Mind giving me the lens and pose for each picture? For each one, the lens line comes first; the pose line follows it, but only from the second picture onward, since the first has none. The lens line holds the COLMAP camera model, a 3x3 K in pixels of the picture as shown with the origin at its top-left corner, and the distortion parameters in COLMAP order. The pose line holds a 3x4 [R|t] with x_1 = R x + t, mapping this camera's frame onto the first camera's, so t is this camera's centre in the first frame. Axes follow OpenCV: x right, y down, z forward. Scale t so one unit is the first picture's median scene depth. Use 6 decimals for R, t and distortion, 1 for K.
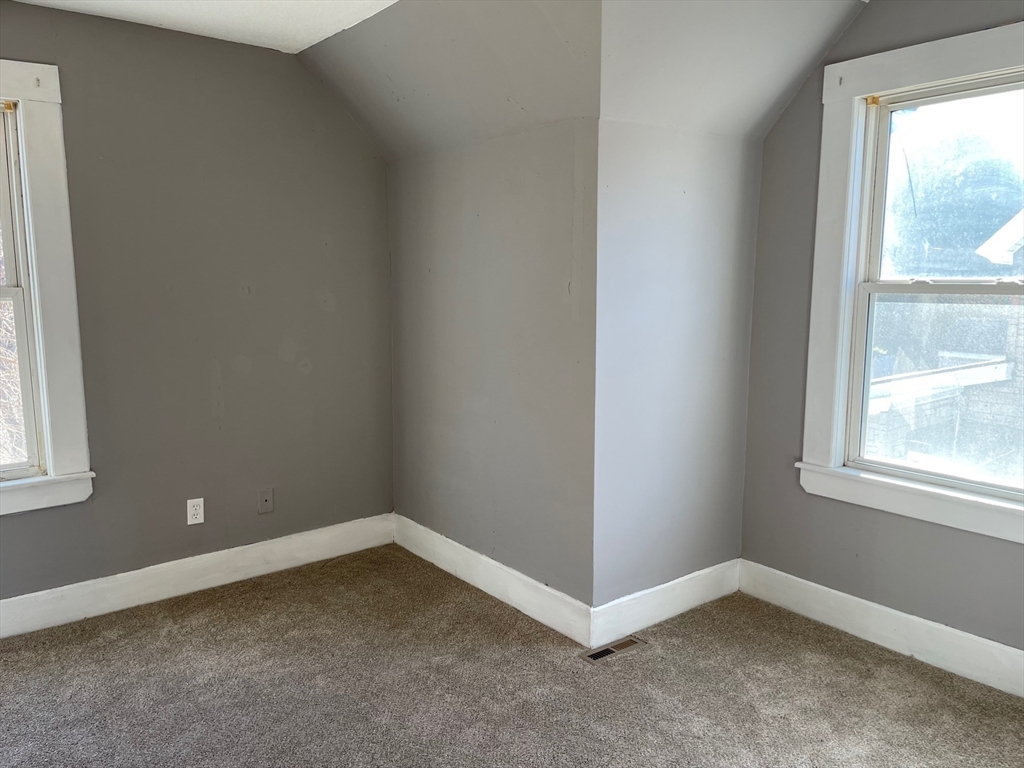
lens RADIAL K [[774.1, 0, 513.2], [0, 774.1, 385.2], [0, 0, 1]] dist [0.081440, -0.100707]
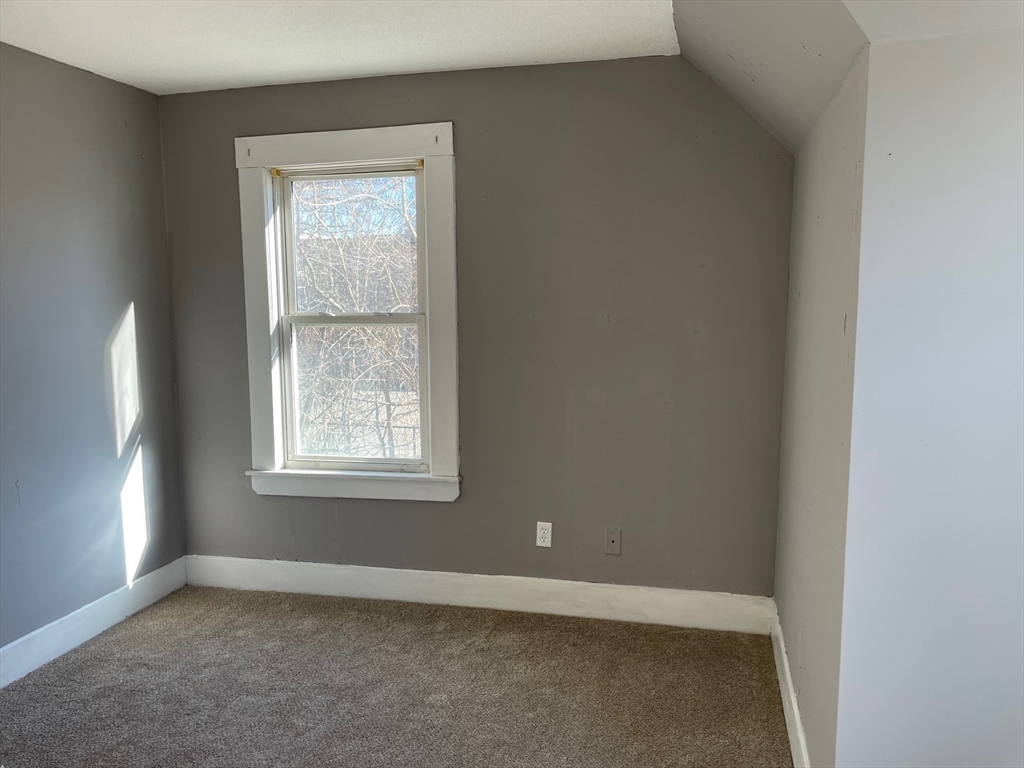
lens RADIAL K [[774.1, 0, 513.0], [0, 774.1, 383.7], [0, 0, 1]] dist [0.081440, -0.100707]
pose [[0.615458, 0.087217, -0.783330, 0.367959], [-0.102735, 0.994257, 0.029983, -0.064291], [0.781446, 0.062022, 0.620883, 0.356045]]
